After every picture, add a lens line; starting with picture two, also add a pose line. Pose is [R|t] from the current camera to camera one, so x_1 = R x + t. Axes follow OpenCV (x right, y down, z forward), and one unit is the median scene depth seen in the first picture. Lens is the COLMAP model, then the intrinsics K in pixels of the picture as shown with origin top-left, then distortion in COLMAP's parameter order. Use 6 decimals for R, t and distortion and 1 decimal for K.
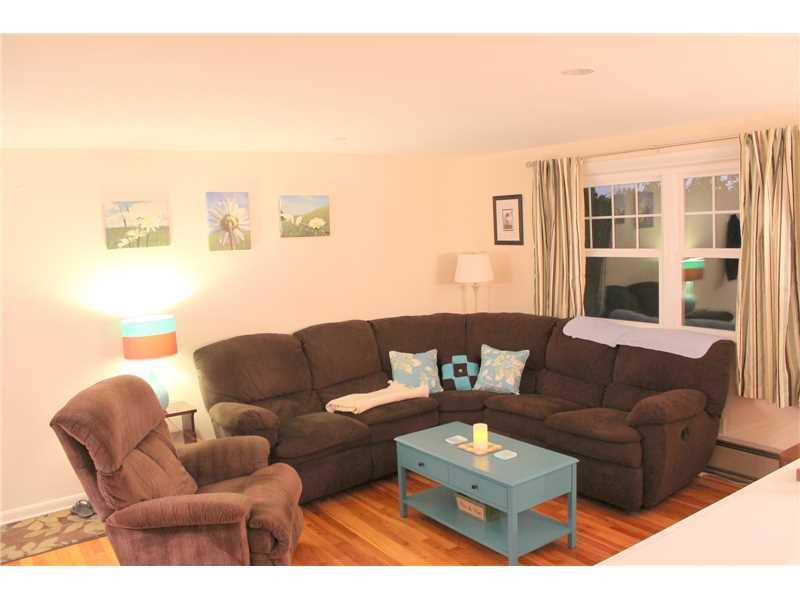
lens RADIAL K [[679.6, 0, 418.4], [0, 679.6, 298.6], [0, 0, 1]] dist [-0.165344, 0.147924]
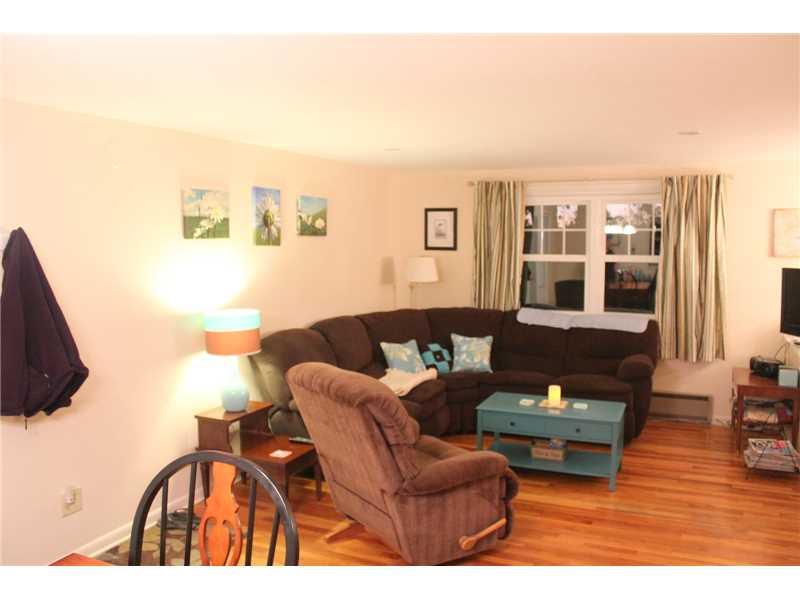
lens RADIAL K [[679.6, 0, 418.4], [0, 679.6, 298.6], [0, 0, 1]] dist [-0.165344, 0.147924]
pose [[0.852534, -0.007468, 0.522619, -0.594909], [0.019791, 0.999642, -0.017999, 0.028129], [-0.522298, 0.025687, 0.852376, 0.027239]]
